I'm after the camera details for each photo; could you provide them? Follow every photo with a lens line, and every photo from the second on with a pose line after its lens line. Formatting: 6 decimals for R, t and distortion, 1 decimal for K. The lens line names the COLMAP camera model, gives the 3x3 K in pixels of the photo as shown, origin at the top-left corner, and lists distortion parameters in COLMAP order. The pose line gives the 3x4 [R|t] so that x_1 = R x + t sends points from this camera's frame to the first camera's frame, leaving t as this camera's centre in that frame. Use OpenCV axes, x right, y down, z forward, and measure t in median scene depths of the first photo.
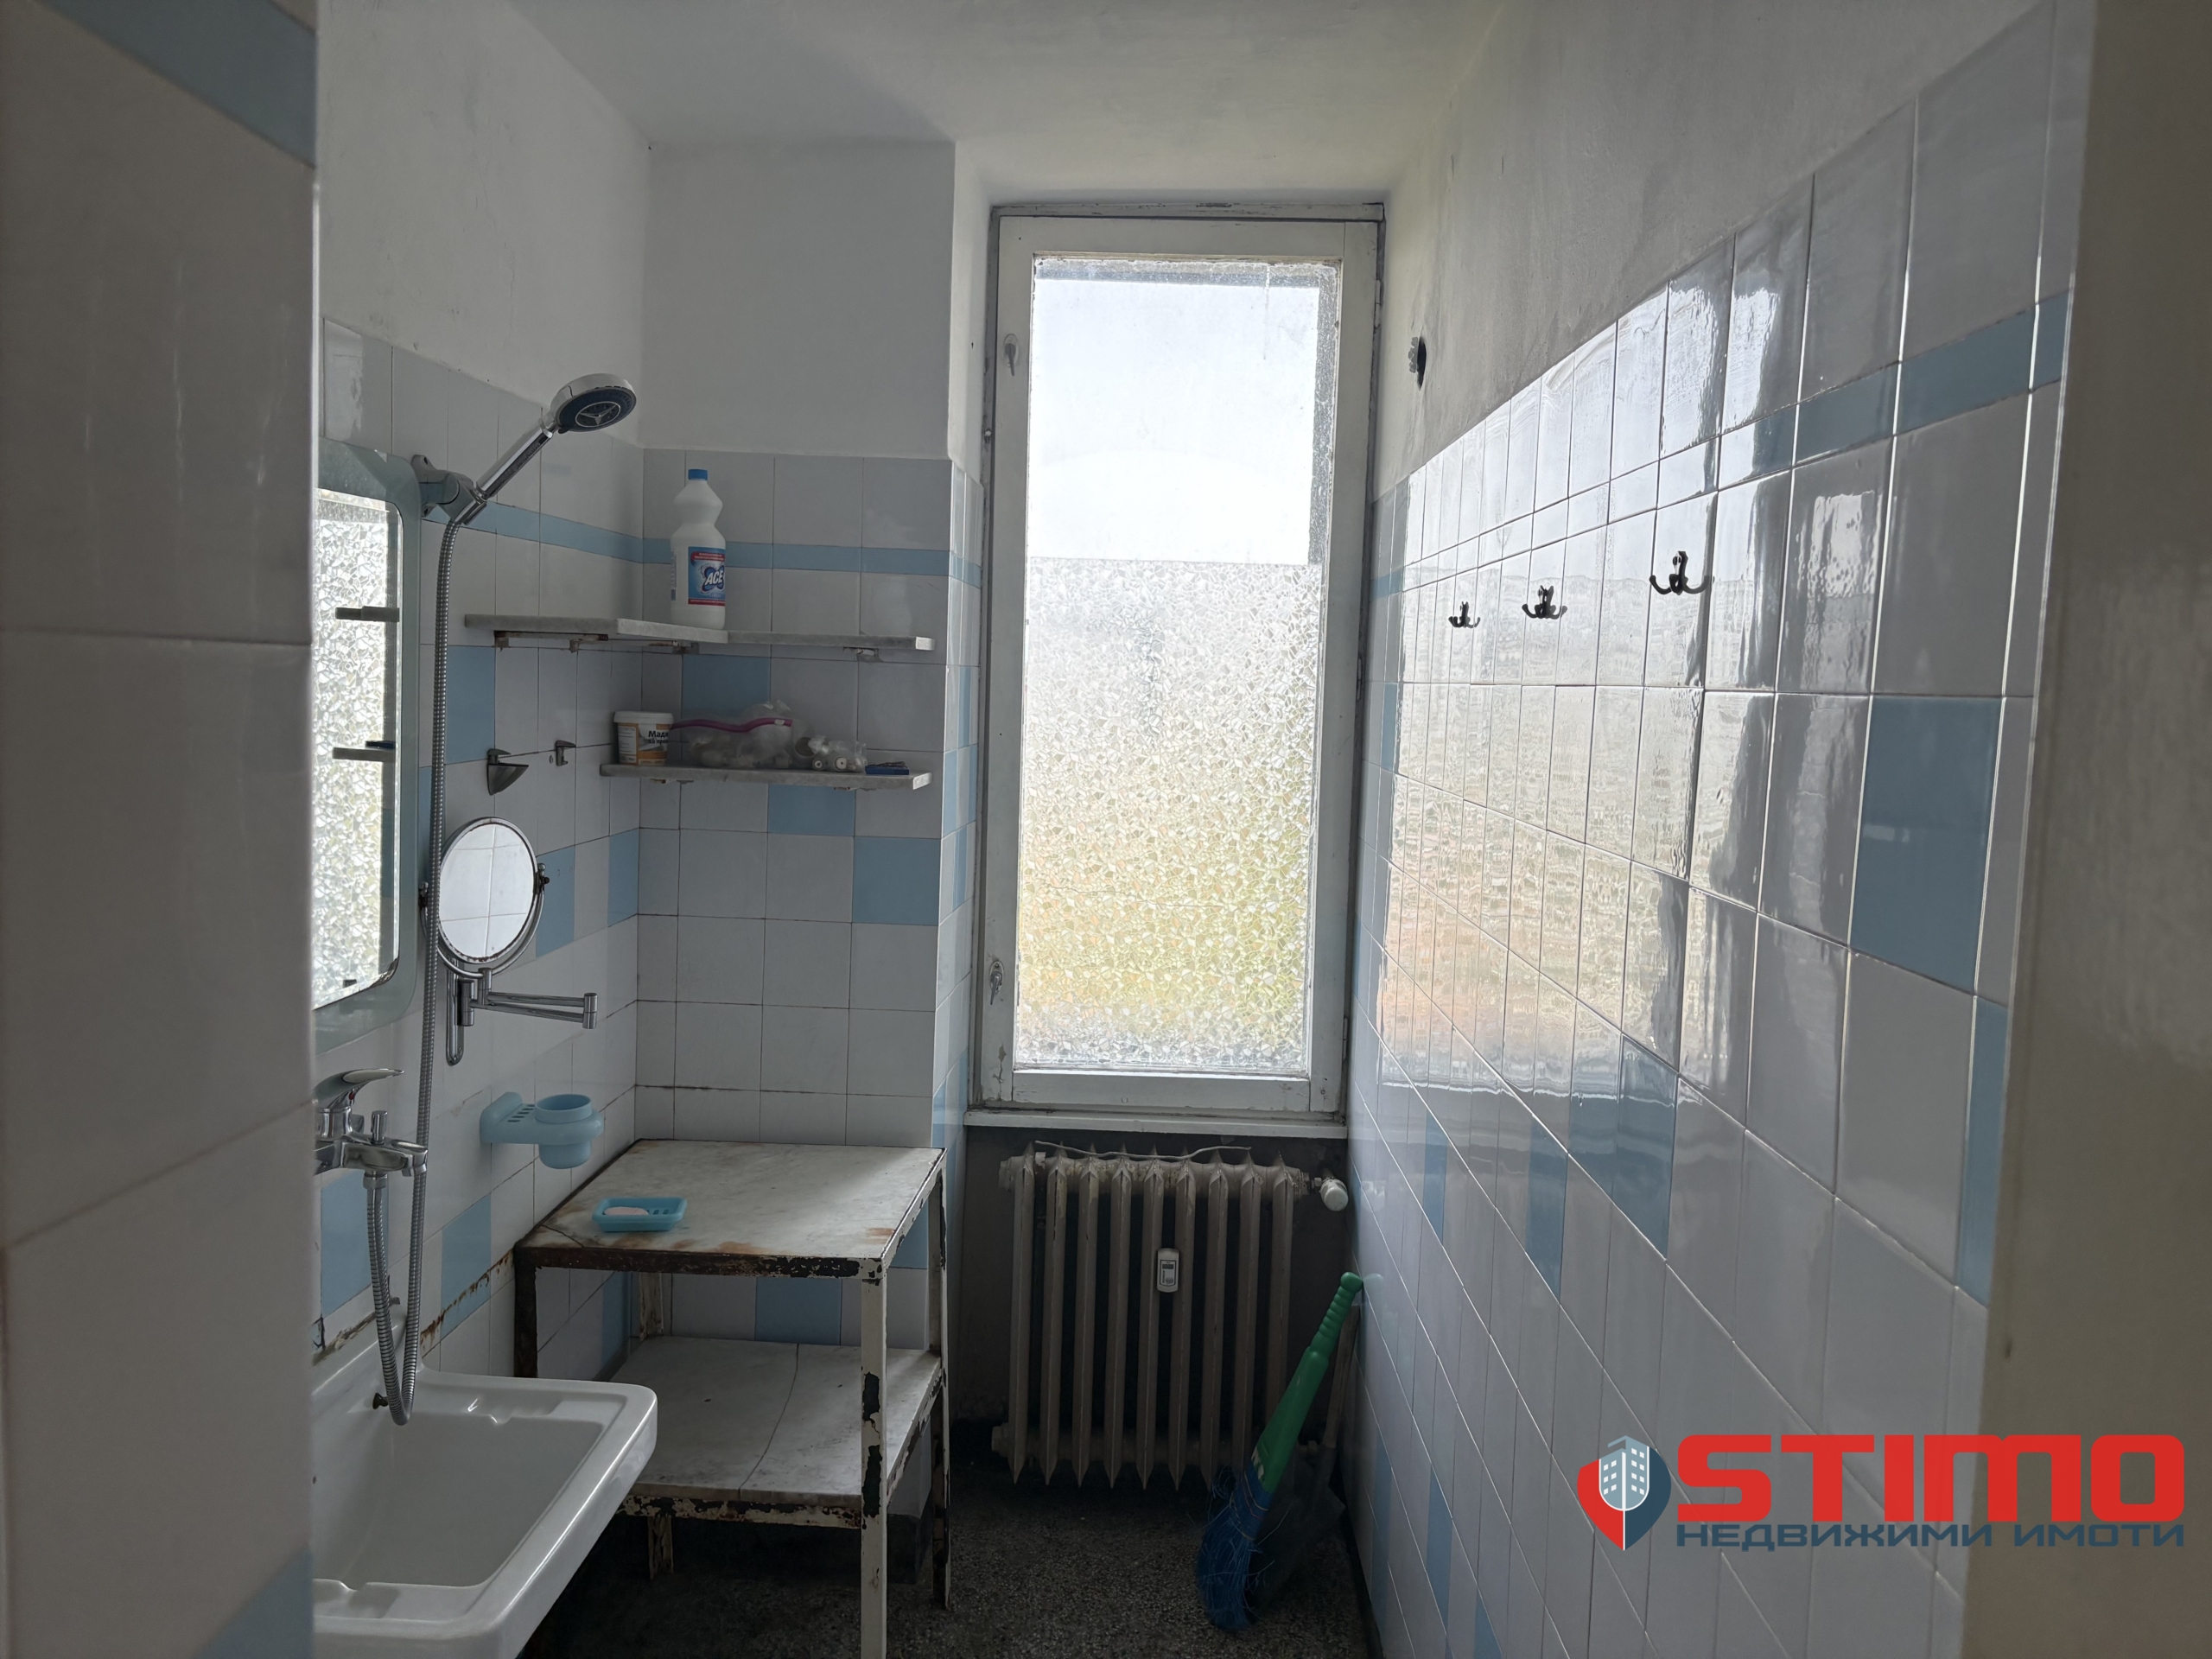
lens RADIAL K [[1681.5, 0, 1104.9], [0, 1681.5, 819.9], [0, 0, 1]] dist [0.046459, -0.049682]
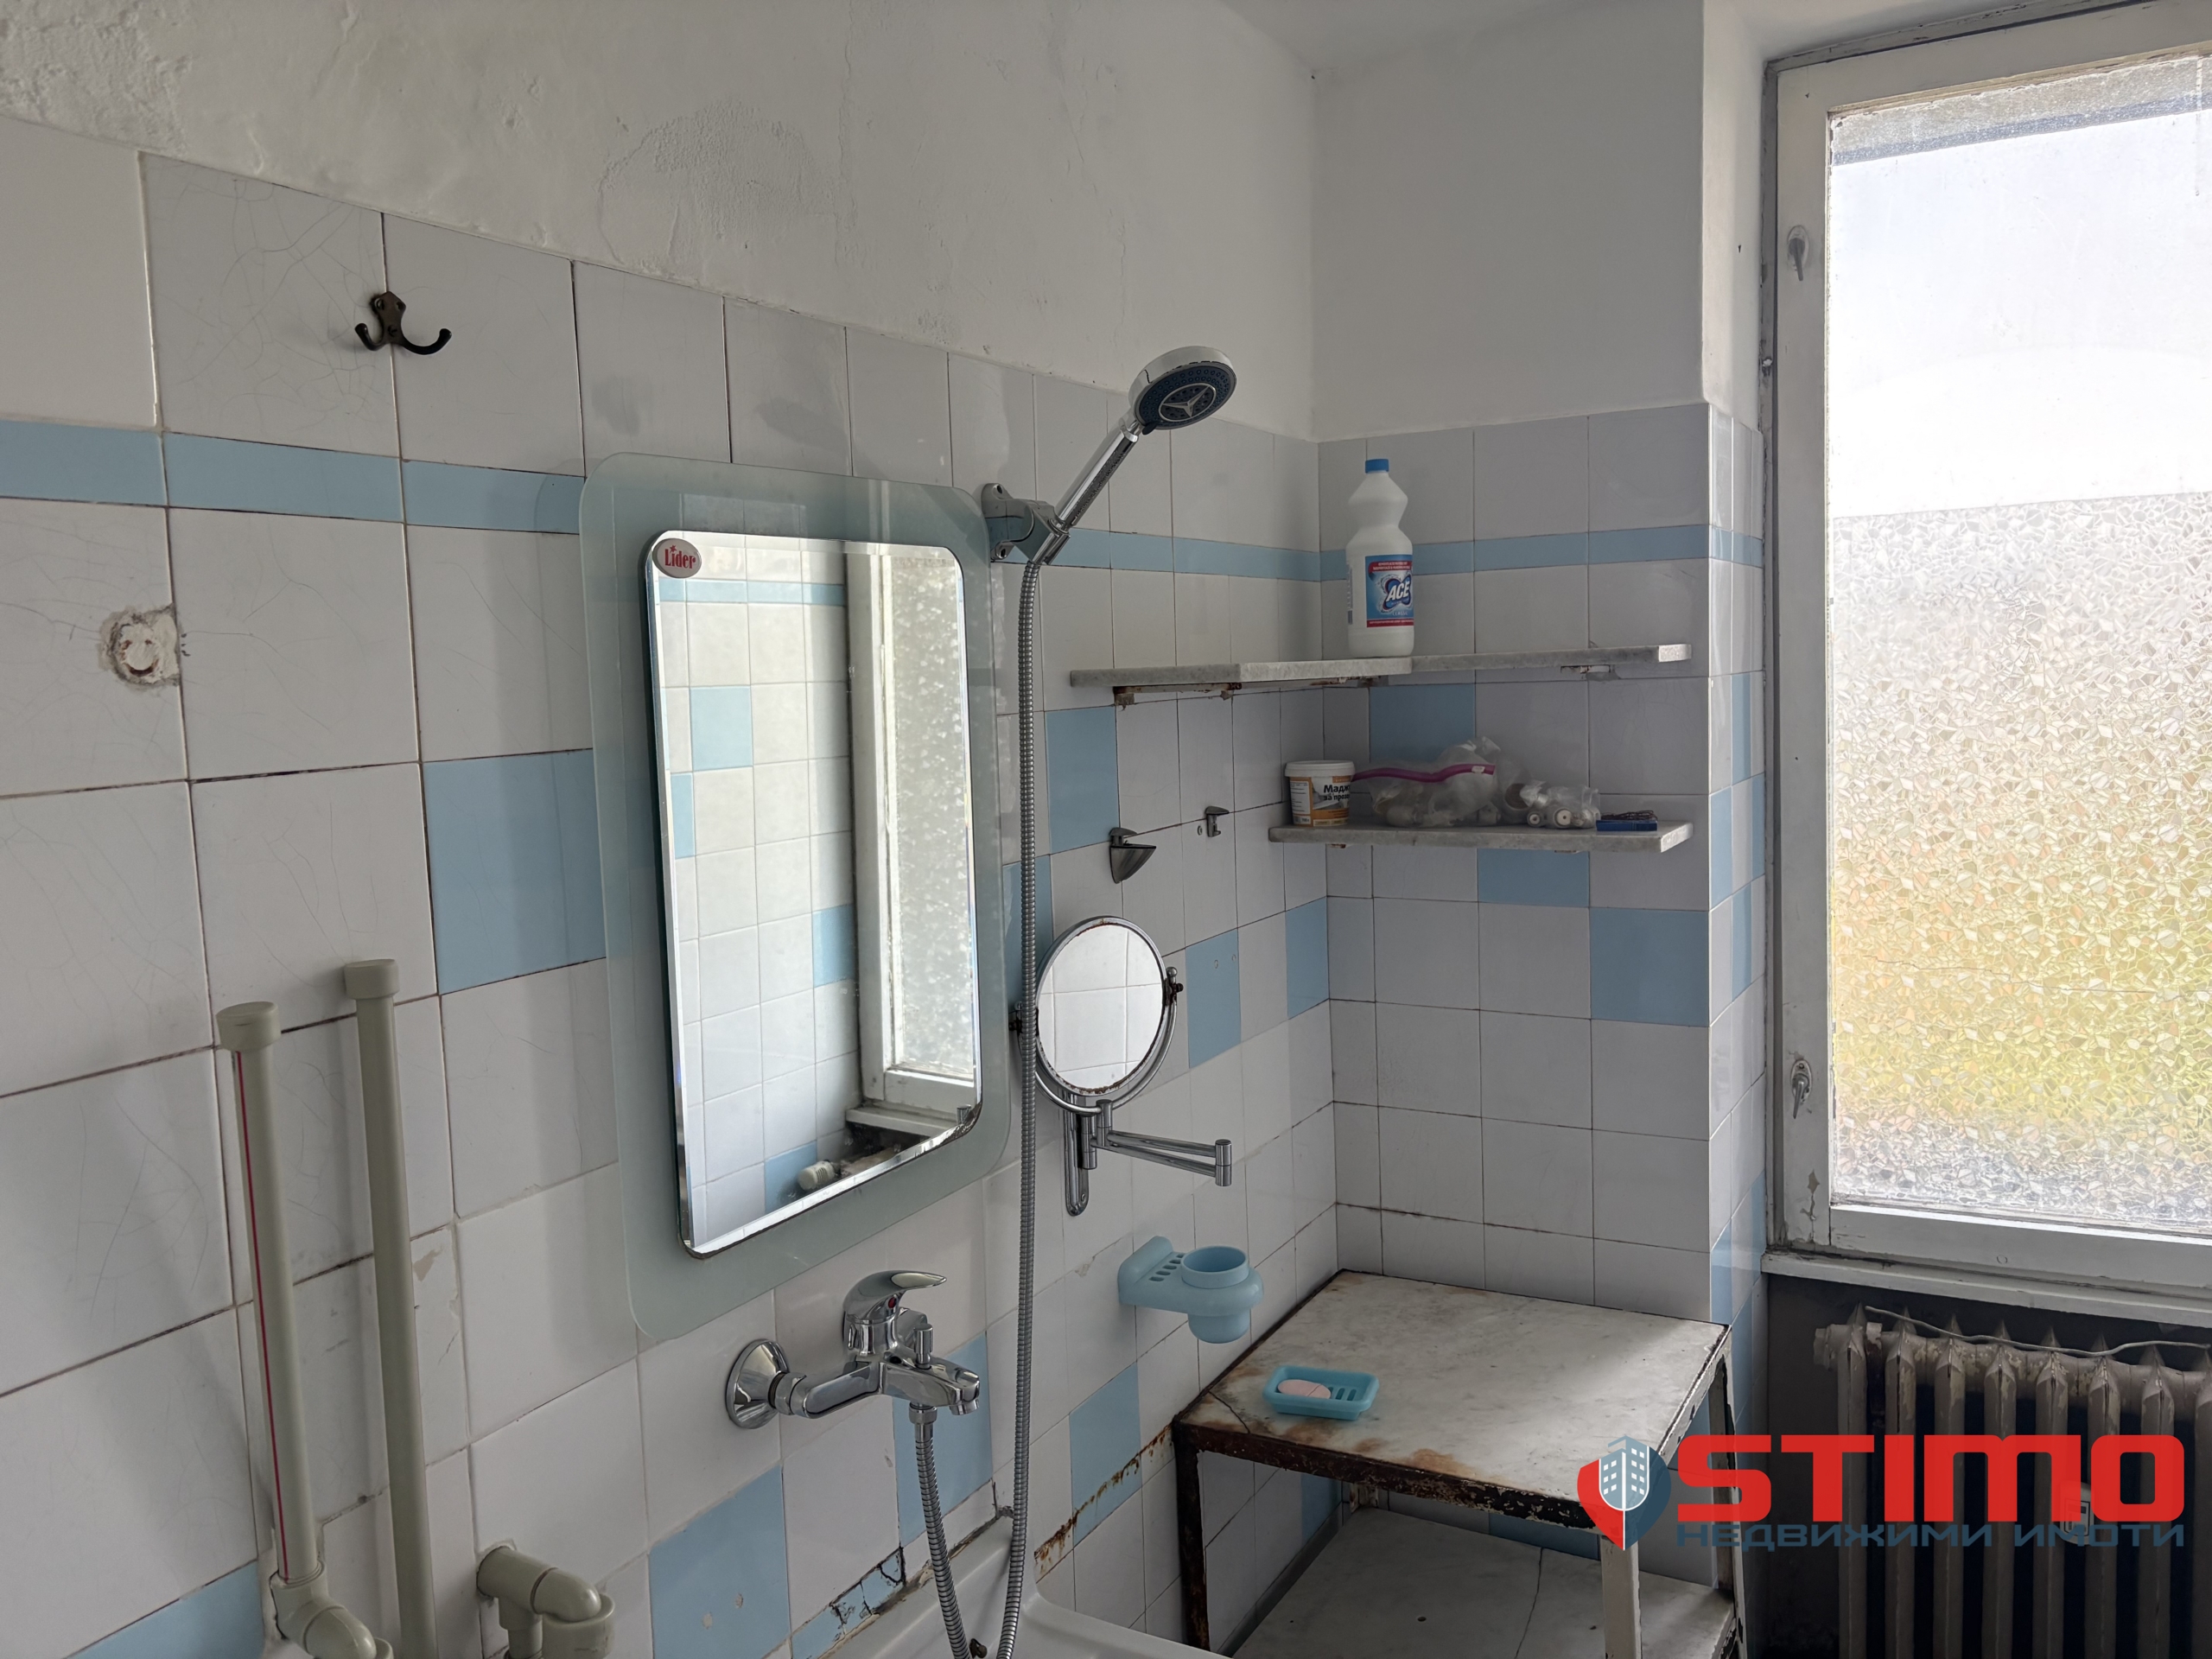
lens RADIAL K [[1681.5, 0, 1105.9], [0, 1681.5, 829.2], [0, 0, 1]] dist [0.046459, -0.049682]
pose [[0.891492, -0.027808, -0.452182, 0.004585], [0.031529, 0.999503, 0.000695, -0.034188], [0.451938, -0.014877, 0.891925, 0.212565]]
